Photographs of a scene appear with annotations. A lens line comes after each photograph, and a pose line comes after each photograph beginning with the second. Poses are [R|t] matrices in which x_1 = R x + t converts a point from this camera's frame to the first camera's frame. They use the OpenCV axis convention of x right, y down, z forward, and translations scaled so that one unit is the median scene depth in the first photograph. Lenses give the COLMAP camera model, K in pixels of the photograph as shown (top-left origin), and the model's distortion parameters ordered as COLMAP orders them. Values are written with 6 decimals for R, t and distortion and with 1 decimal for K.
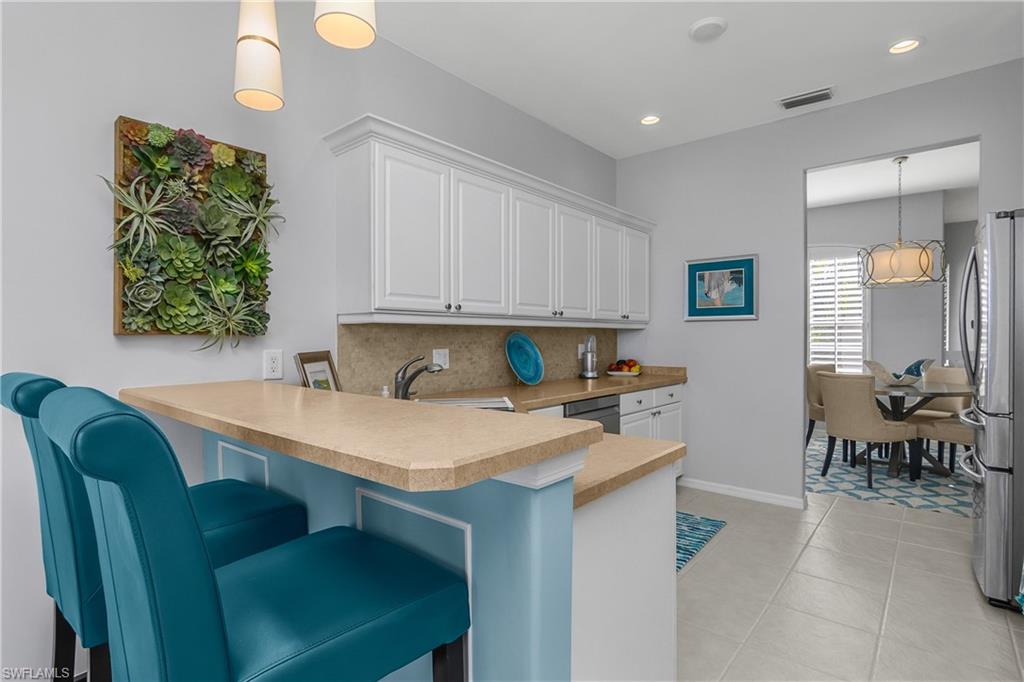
lens RADIAL K [[499.1, 0, 507.8], [0, 499.1, 340.1], [0, 0, 1]] dist [-0.018435, 0.000264]
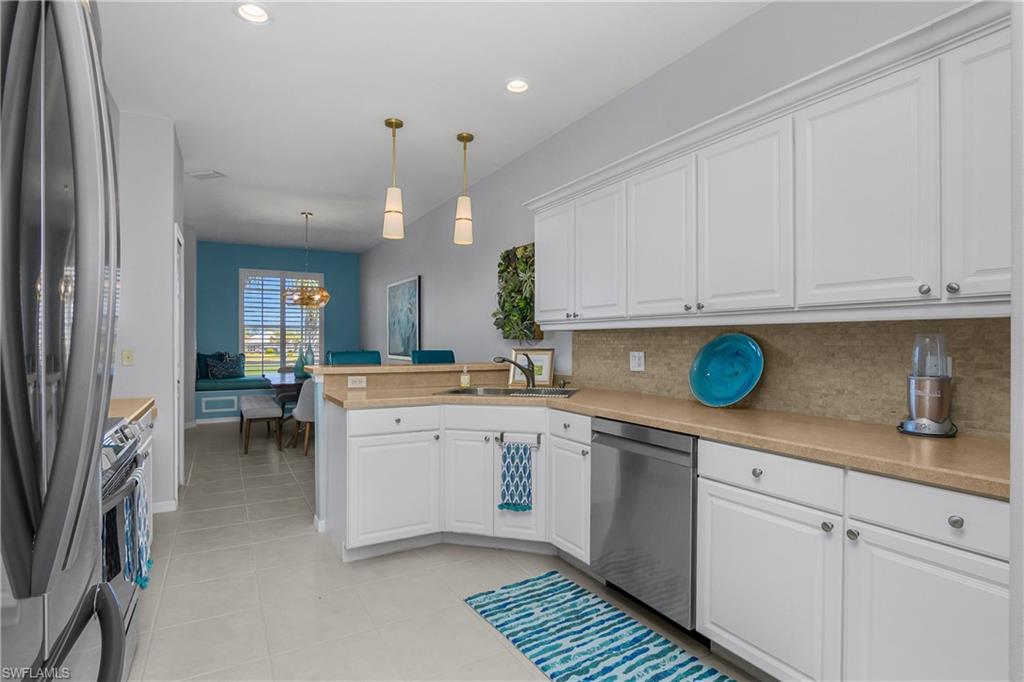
lens RADIAL K [[499.1, 0, 507.8], [0, 499.1, 340.1], [0, 0, 1]] dist [-0.018435, 0.000264]
pose [[-0.323762, 0.001146, -0.946138, 0.890794], [-0.004601, 0.999986, 0.002785, -0.007469], [0.946127, 0.005255, -0.323752, 1.023773]]
